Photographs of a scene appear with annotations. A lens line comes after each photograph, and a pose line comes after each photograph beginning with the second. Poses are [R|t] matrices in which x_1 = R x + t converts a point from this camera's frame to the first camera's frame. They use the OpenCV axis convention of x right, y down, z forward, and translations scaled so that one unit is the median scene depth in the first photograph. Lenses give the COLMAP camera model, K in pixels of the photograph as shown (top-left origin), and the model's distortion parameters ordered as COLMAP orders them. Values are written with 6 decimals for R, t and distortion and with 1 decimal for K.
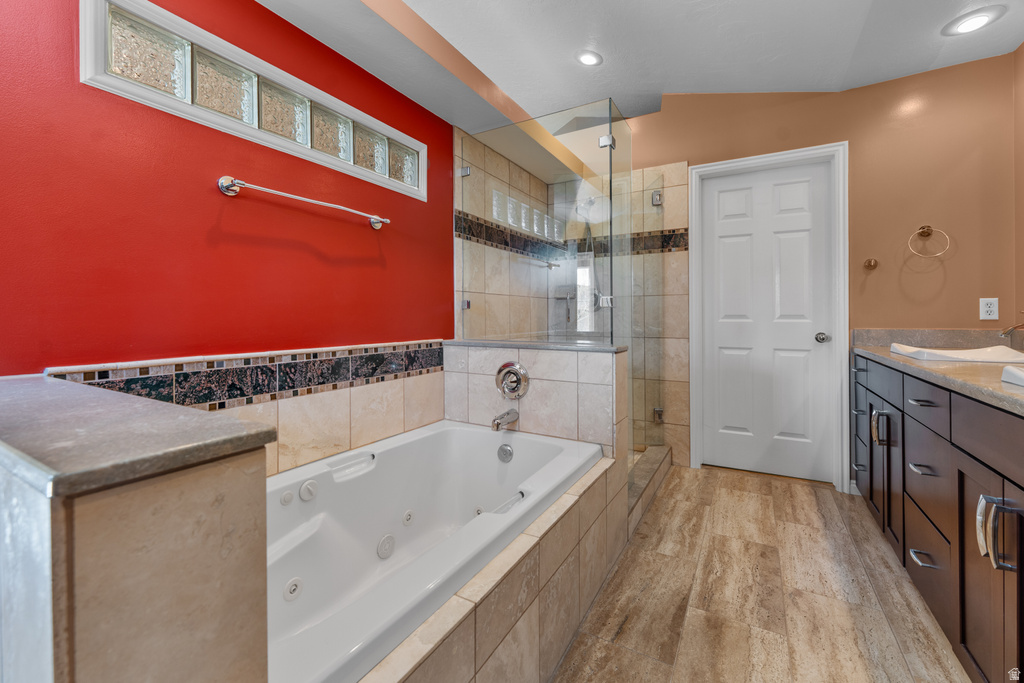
lens RADIAL K [[415.7, 0, 515.9], [0, 415.7, 320.0], [0, 0, 1]] dist [-0.000545, -0.000036]
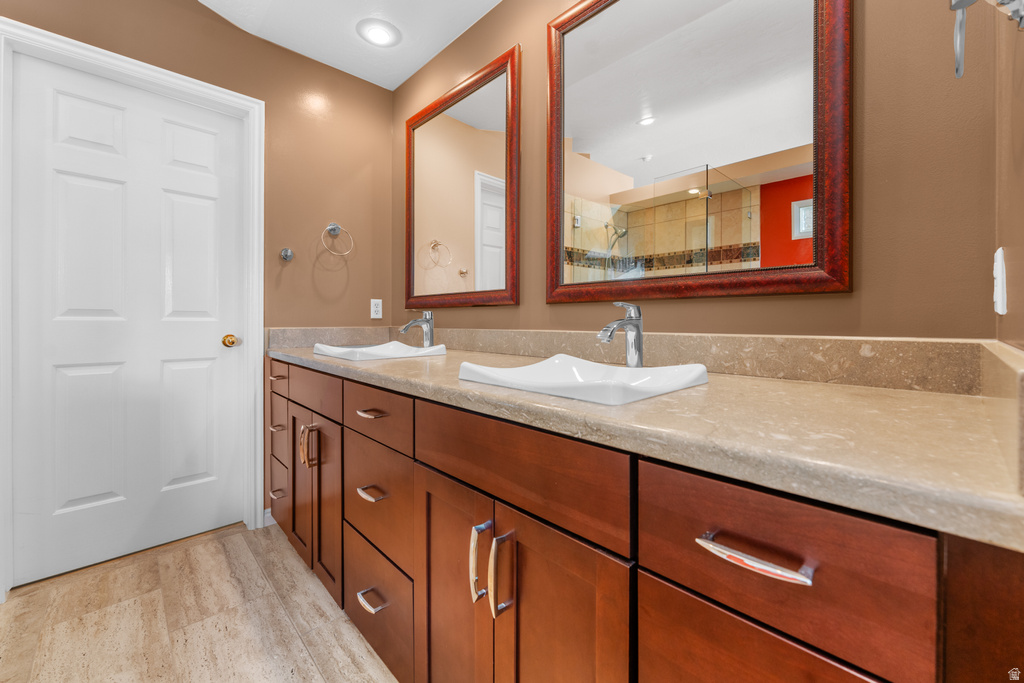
lens RADIAL K [[415.7, 0, 515.9], [0, 415.7, 320.0], [0, 0, 1]] dist [-0.000545, -0.000036]
pose [[0.286772, 0.006957, 0.957974, 0.156520], [0.001762, 0.999968, -0.007789, 0.011498], [-0.957997, 0.003921, 0.286750, 0.291300]]
